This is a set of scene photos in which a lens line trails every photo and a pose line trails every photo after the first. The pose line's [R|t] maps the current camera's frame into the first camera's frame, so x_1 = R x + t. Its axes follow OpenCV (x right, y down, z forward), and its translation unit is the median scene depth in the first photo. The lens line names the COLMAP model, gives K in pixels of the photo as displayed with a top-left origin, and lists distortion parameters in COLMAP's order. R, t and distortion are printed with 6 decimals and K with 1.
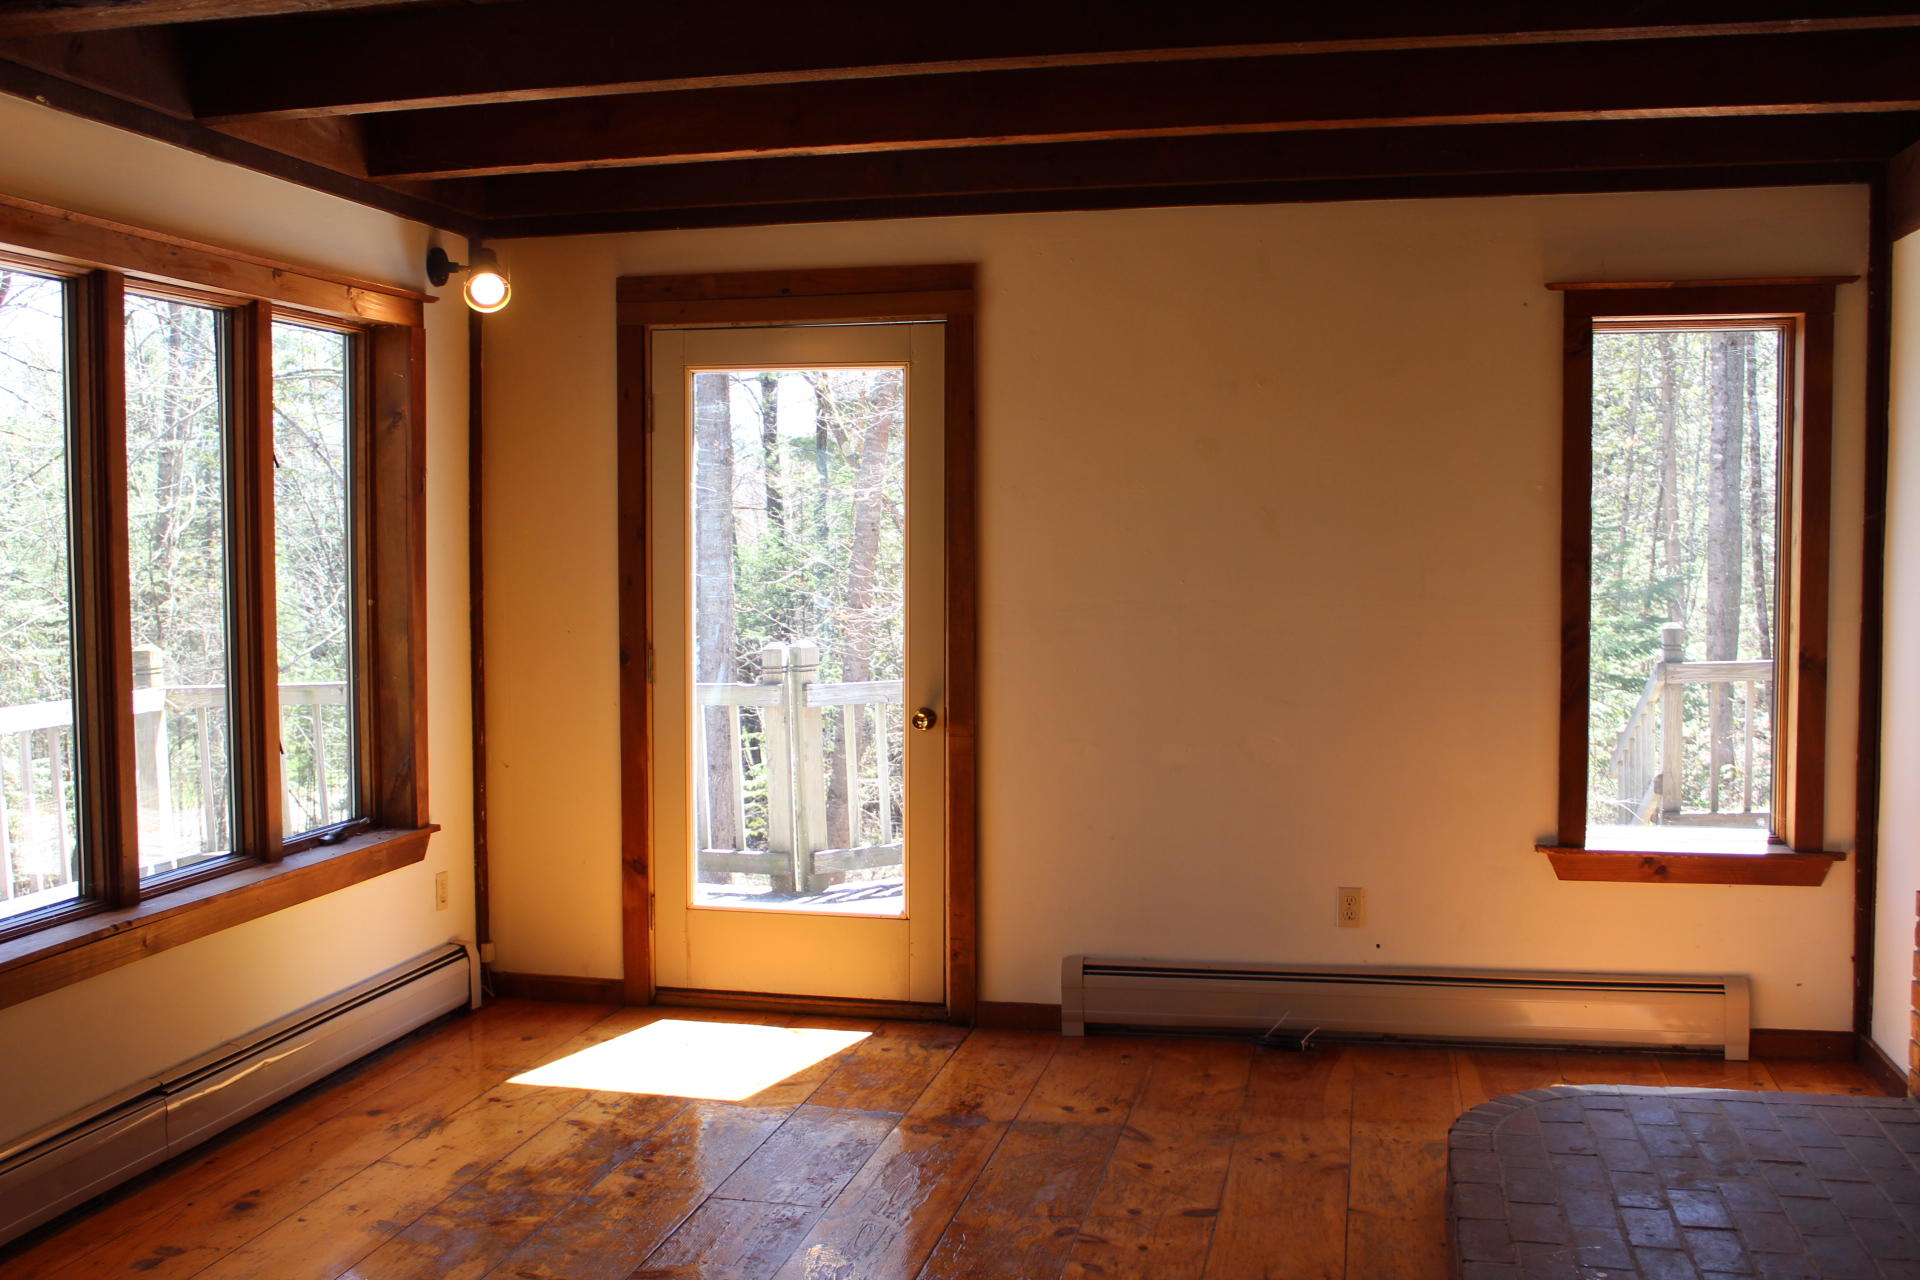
lens RADIAL K [[1923.5, 0, 960.0], [0, 1923.5, 640.0], [0, 0, 1]] dist [-0.146465, 0.220898]
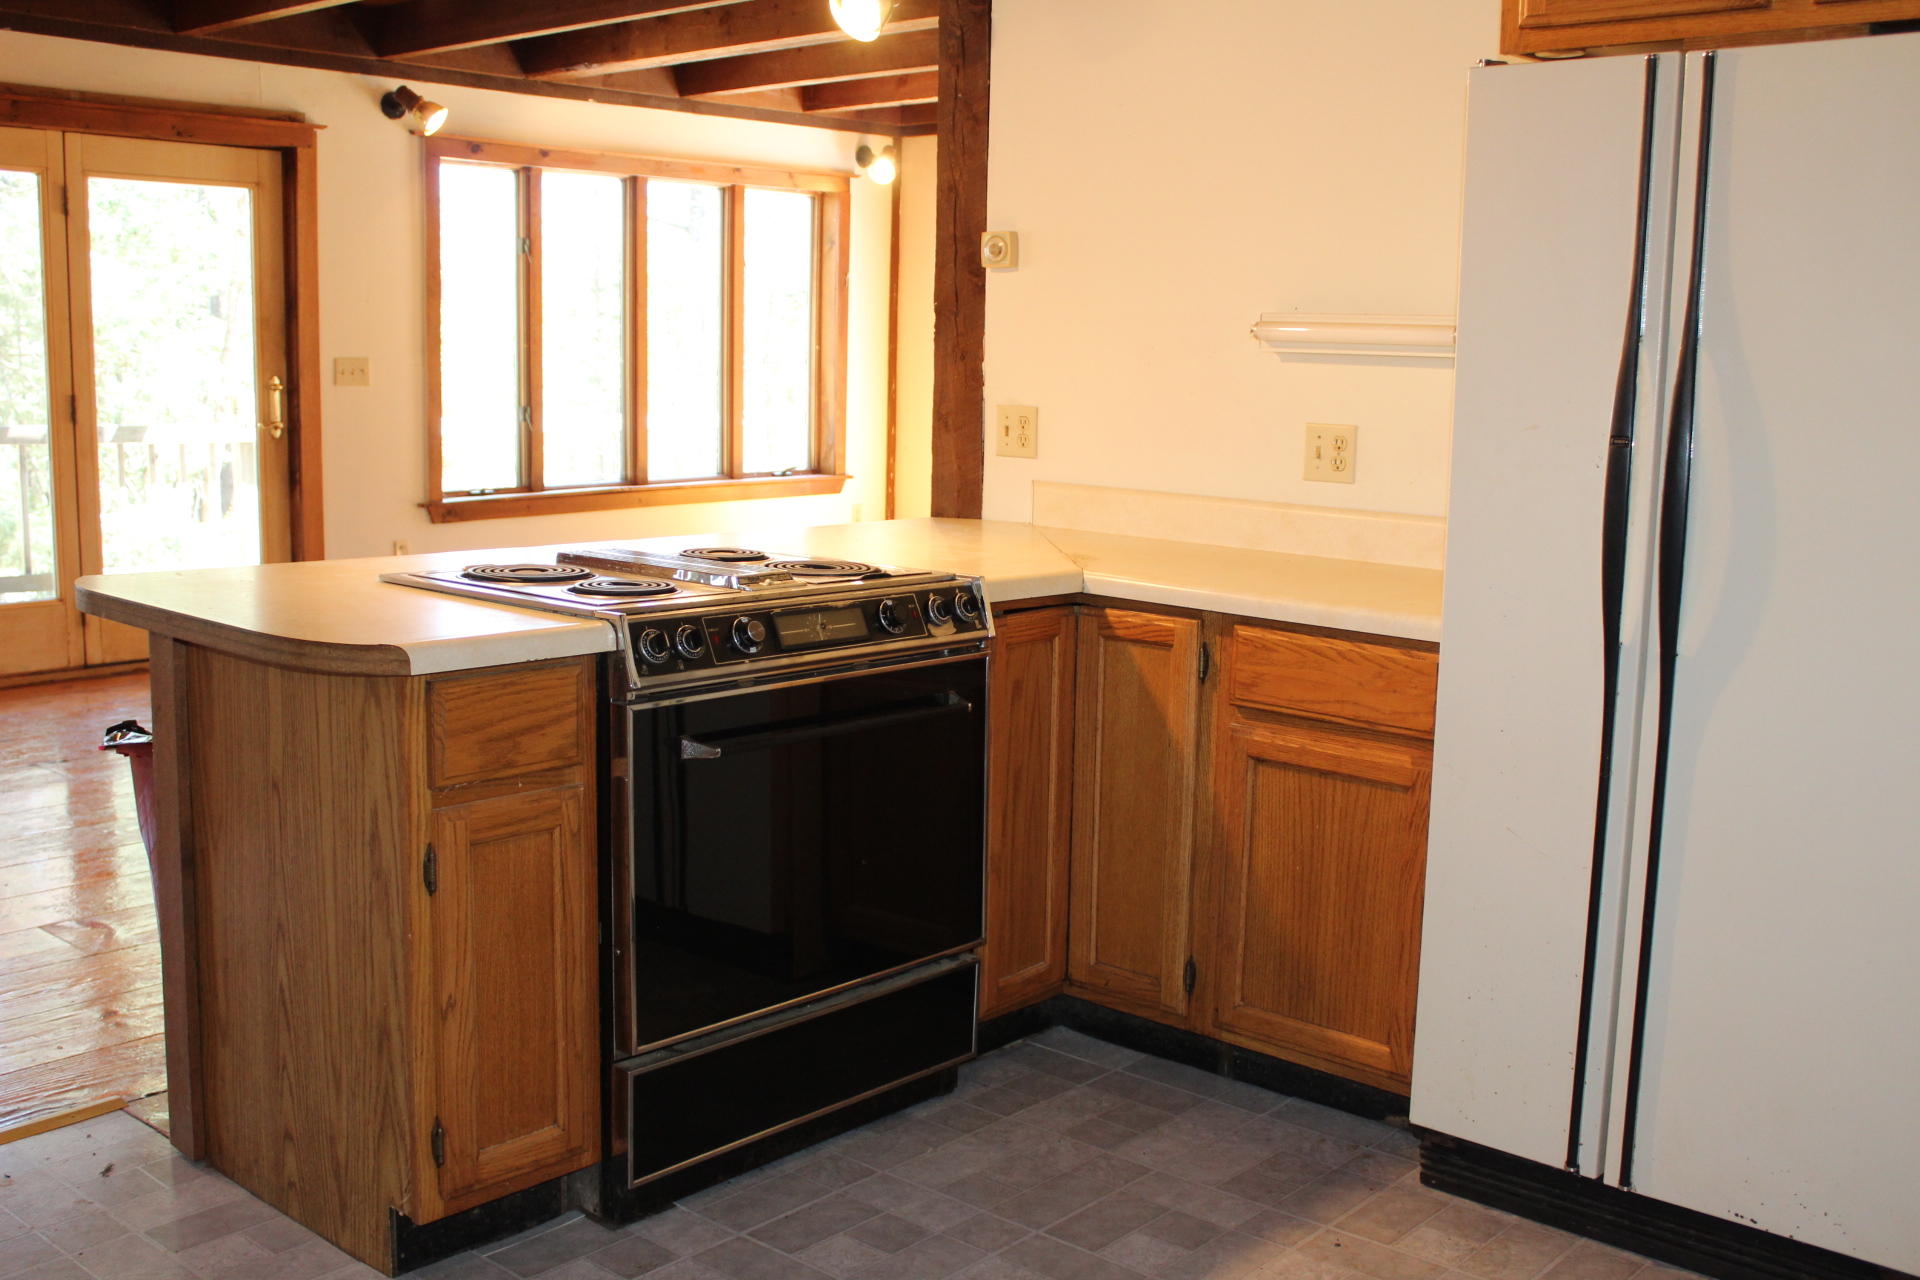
lens RADIAL K [[1923.5, 0, 960.0], [0, 1923.5, 640.0], [0, 0, 1]] dist [-0.146465, 0.220898]
pose [[0.872291, 0.100910, -0.478462, 0.707012], [-0.049181, 0.991618, 0.119474, 0.031936], [0.486508, -0.080685, 0.869943, -0.536910]]
